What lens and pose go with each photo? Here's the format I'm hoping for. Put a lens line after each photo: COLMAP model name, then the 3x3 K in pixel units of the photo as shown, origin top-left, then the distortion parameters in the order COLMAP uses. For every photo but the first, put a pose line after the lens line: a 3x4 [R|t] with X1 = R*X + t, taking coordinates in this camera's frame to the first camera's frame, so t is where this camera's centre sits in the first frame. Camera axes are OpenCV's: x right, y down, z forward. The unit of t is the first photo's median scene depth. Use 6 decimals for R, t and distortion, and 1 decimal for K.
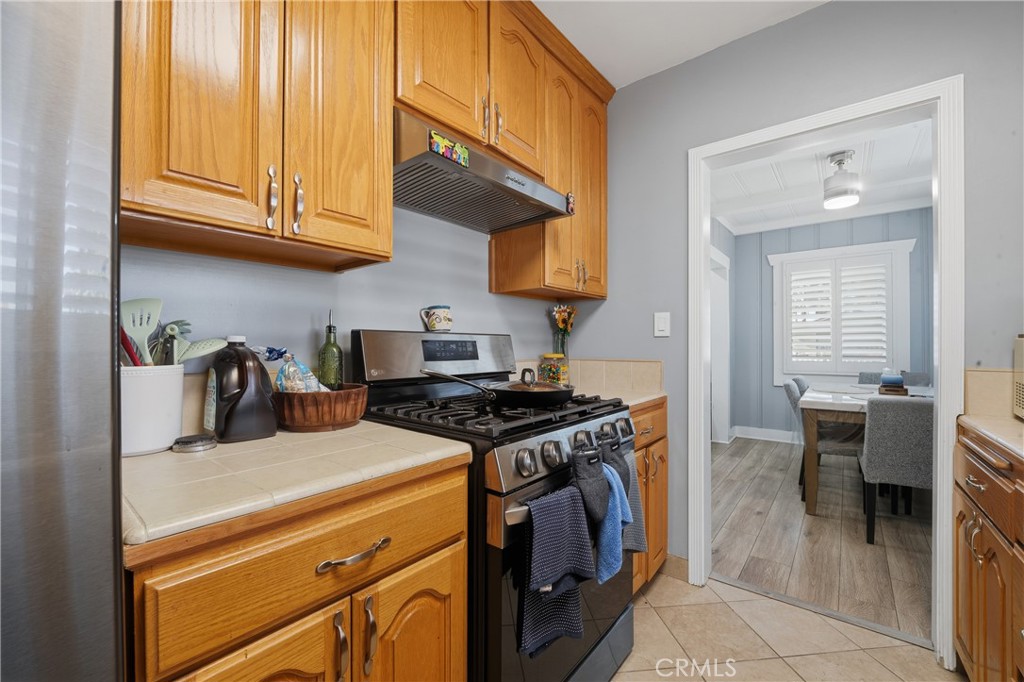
lens RADIAL K [[412.5, 0, 514.1], [0, 412.5, 344.3], [0, 0, 1]] dist [-0.009819, -0.000247]
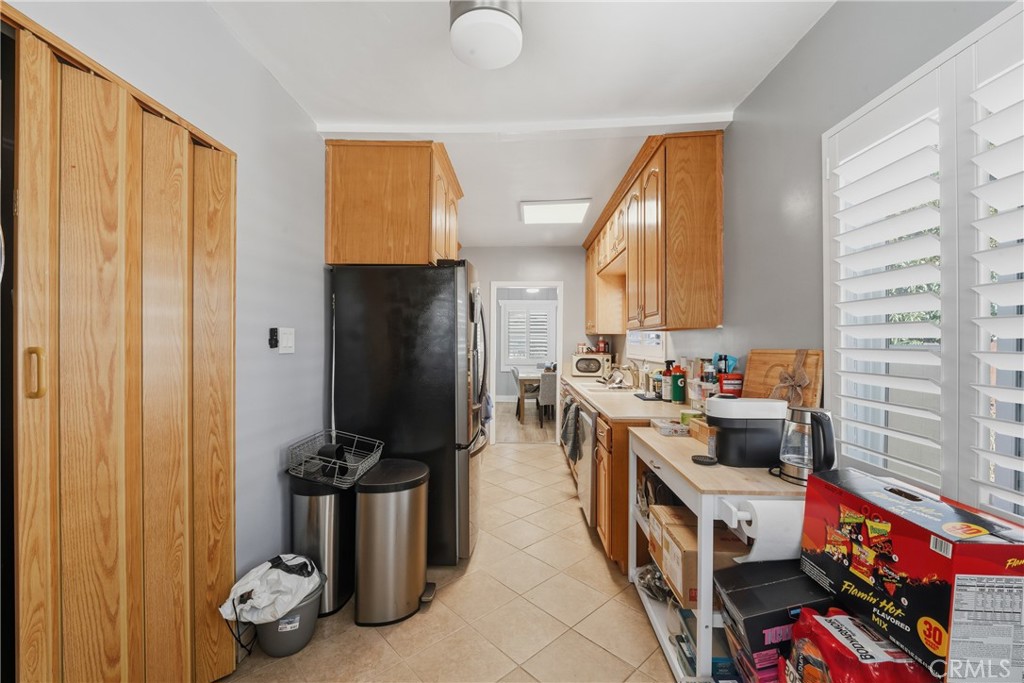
lens RADIAL K [[425.2, 0, 508.5], [0, 425.2, 346.8], [0, 0, 1]] dist [-0.010324, -0.000235]
pose [[0.798534, -0.001308, 0.601948, -0.985822], [-0.011785, 0.999772, 0.017805, -0.089022], [-0.601834, -0.021312, 0.798337, -1.093812]]
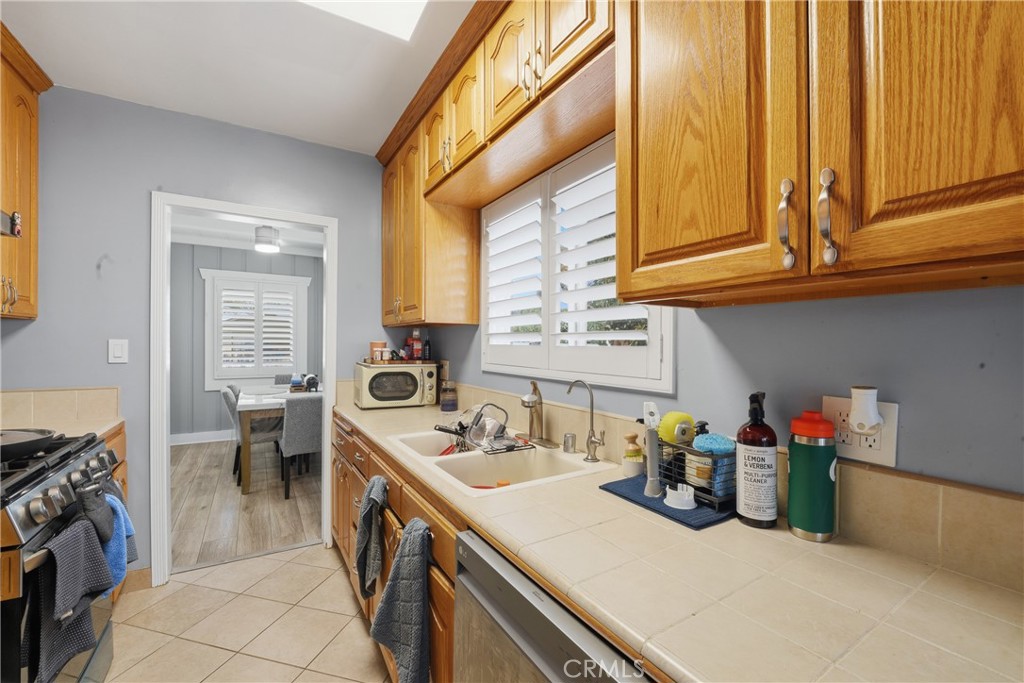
lens RADIAL K [[425.2, 0, 508.5], [0, 425.2, 346.8], [0, 0, 1]] dist [-0.010324, -0.000235]
pose [[0.341802, -0.006377, 0.939750, -0.264723], [-0.015165, 0.999809, 0.012300, -0.079387], [-0.939650, -0.018455, 0.341640, -0.236859]]
